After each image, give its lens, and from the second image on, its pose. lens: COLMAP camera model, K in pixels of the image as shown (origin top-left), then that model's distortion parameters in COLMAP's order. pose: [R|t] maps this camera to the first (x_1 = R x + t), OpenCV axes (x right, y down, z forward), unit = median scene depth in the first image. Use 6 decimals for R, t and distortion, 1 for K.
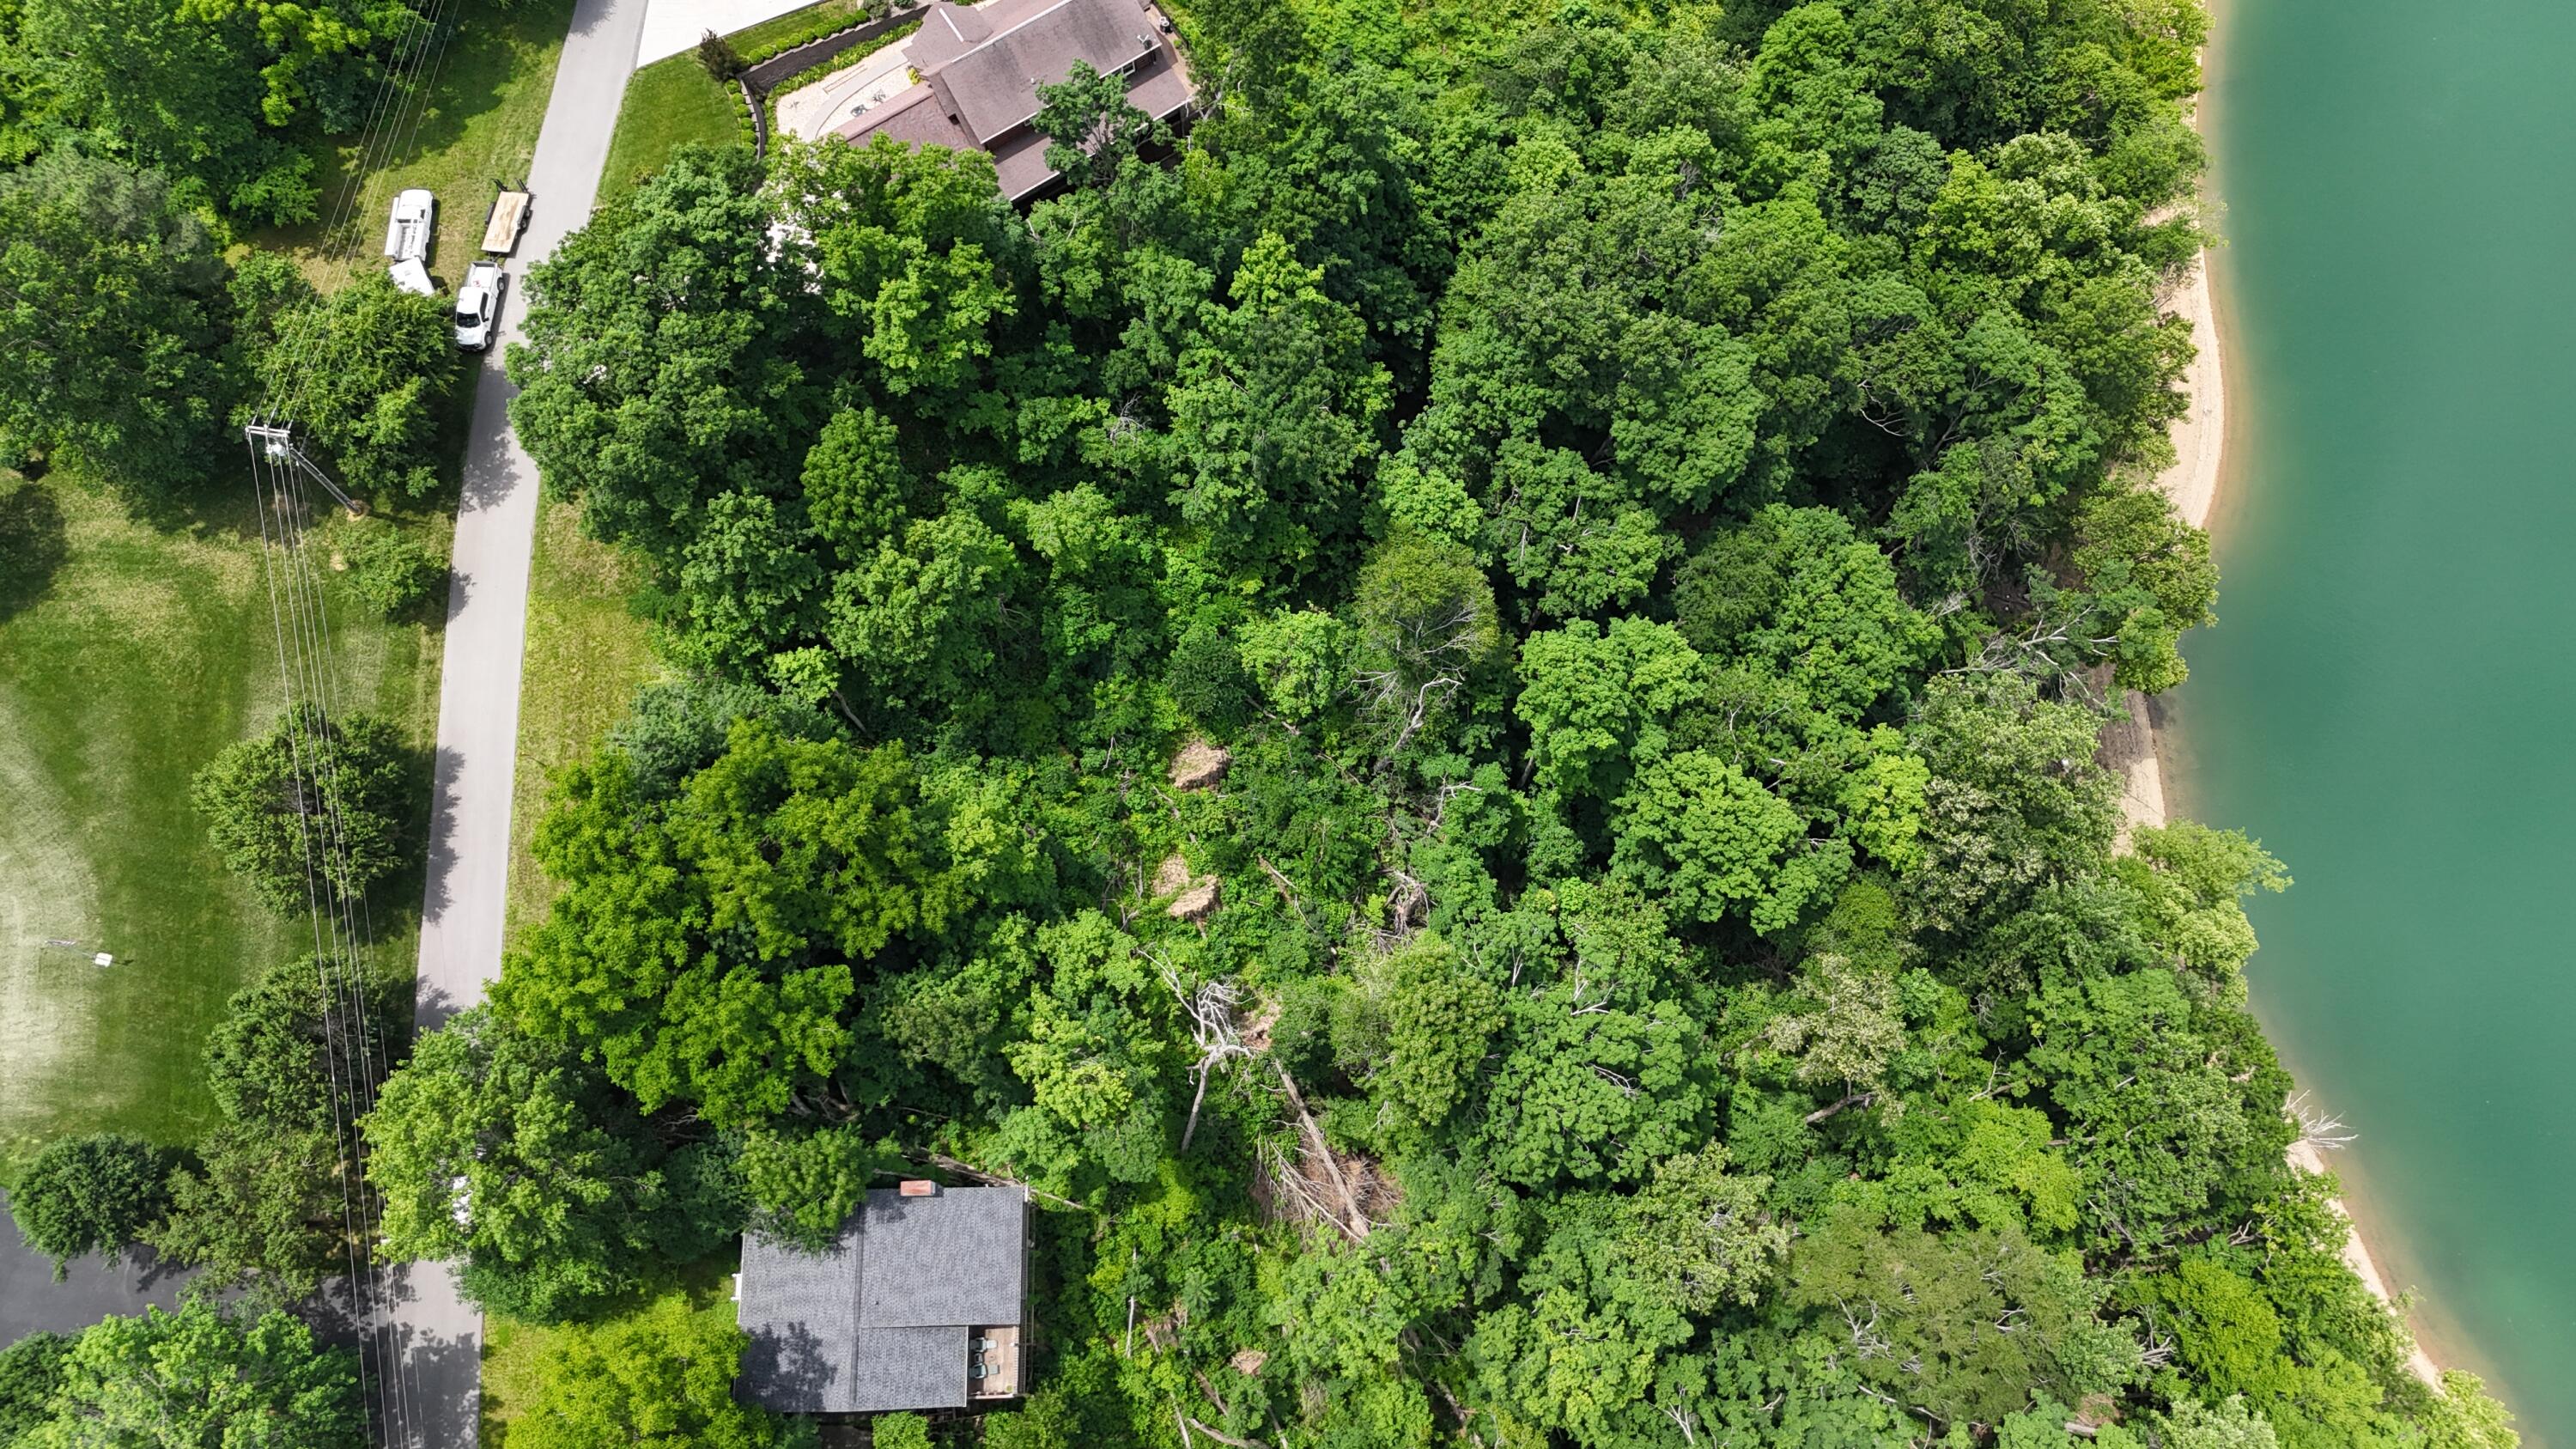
lens RADIAL K [[1870.4, 0, 1296.1], [0, 1870.4, 724.7], [0, 0, 1]] dist [0.053488, -0.040956]
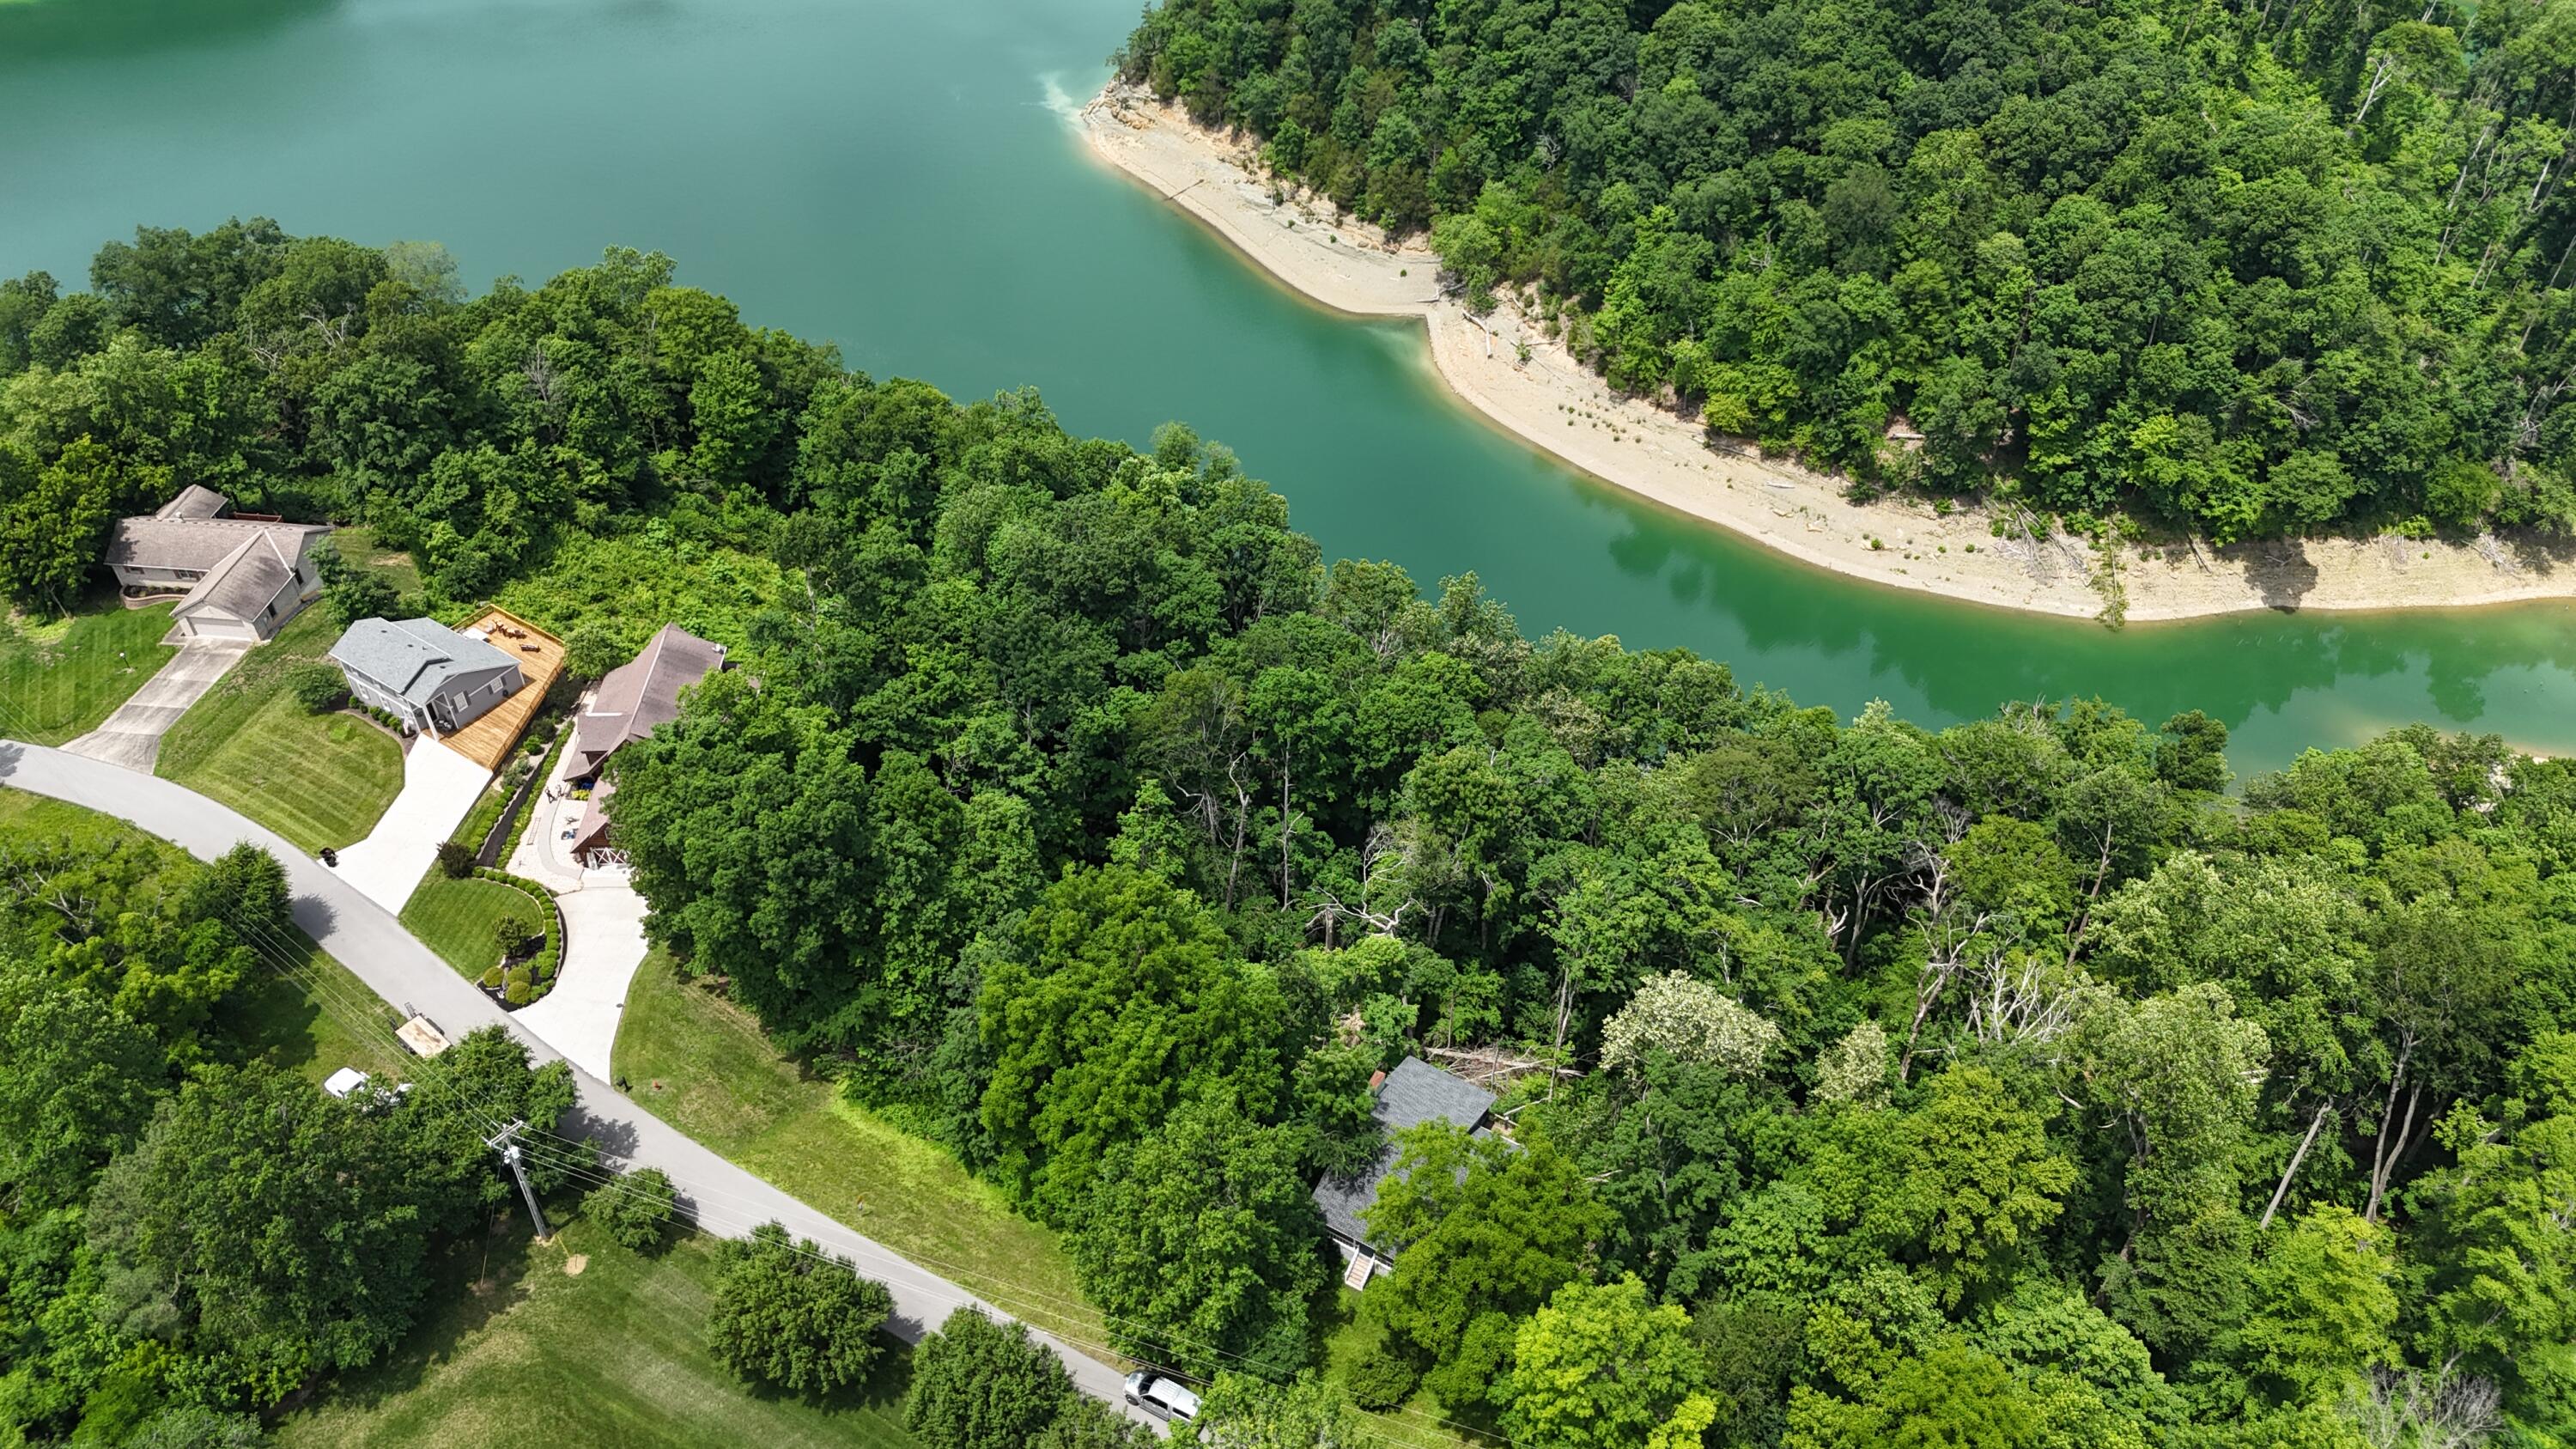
lens RADIAL K [[1860.0, 0, 1290.8], [0, 1860.0, 731.5], [0, 0, 1]] dist [0.081407, -0.115170]
pose [[0.533844, -0.554760, 0.638163, -0.800299], [0.802695, 0.569777, -0.176169, 0.253353], [-0.265879, 0.606297, 0.749474, -0.085516]]
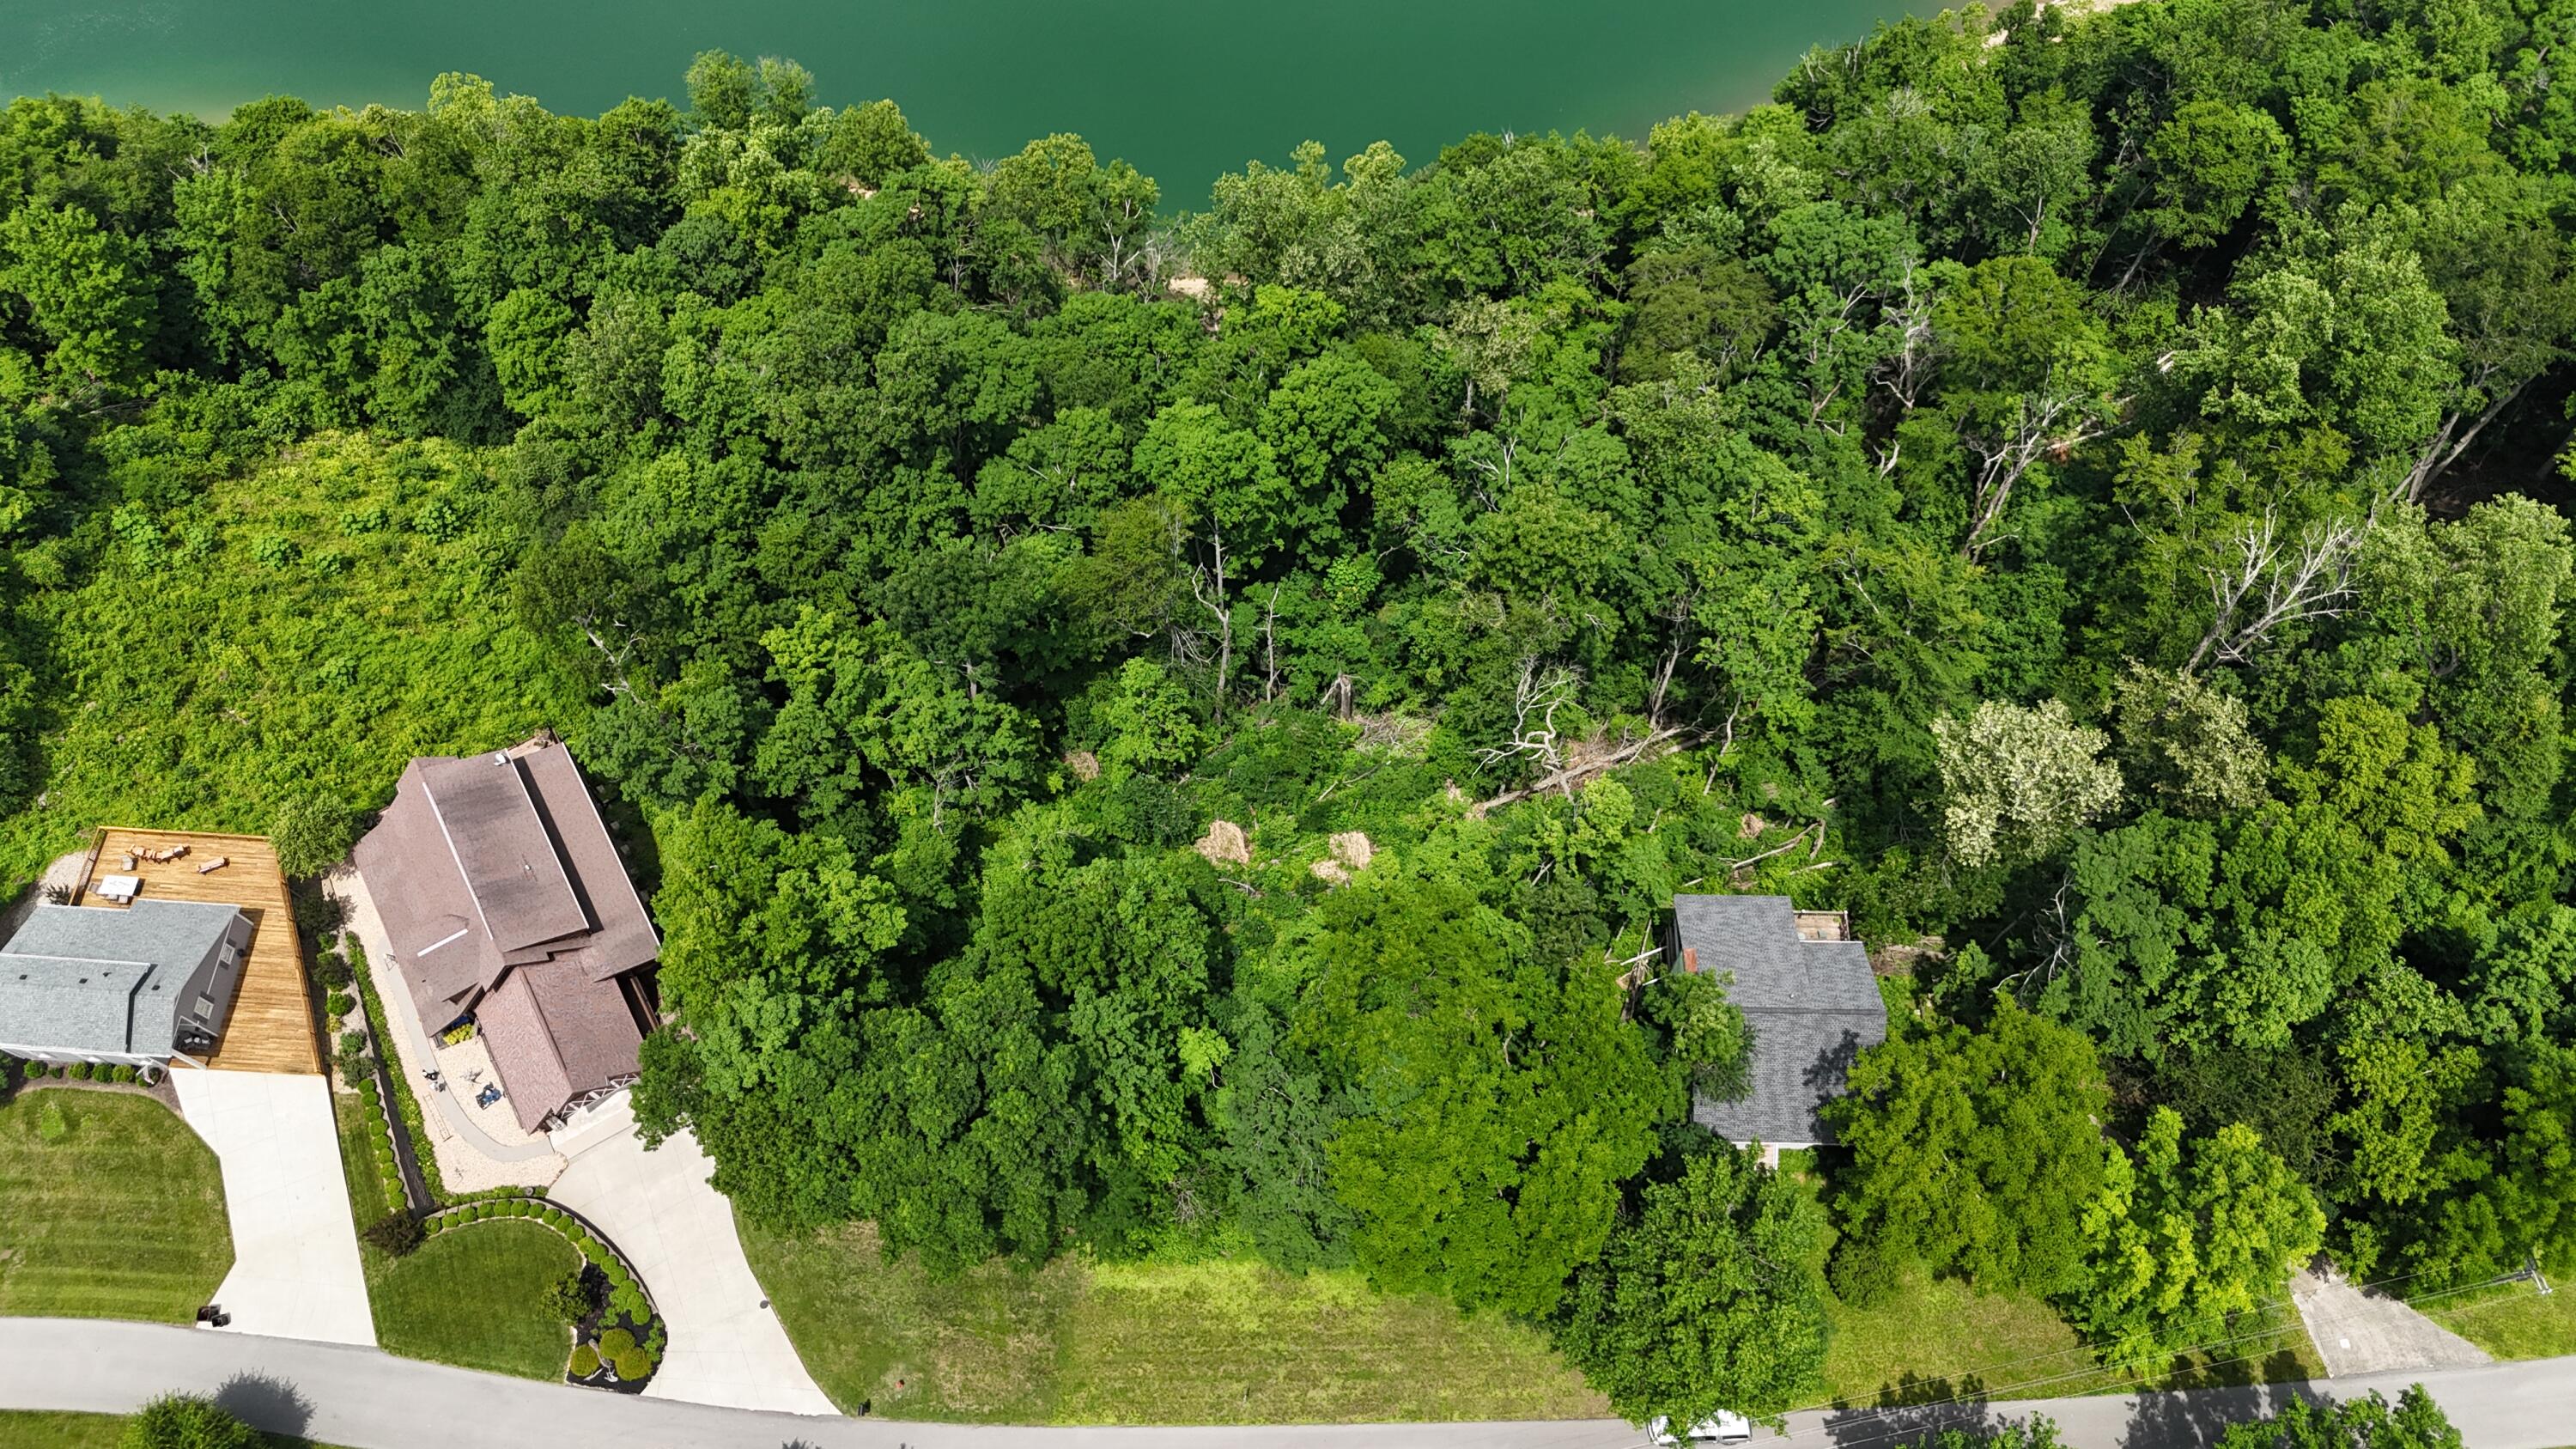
lens RADIAL K [[1860.0, 0, 1290.8], [0, 1860.0, 731.5], [0, 0, 1]] dist [0.081407, -0.115170]
pose [[0.041274, -0.902580, 0.428540, -0.487327], [0.952829, 0.164633, 0.254975, -0.242048], [-0.300687, 0.397801, 0.866799, 0.054992]]
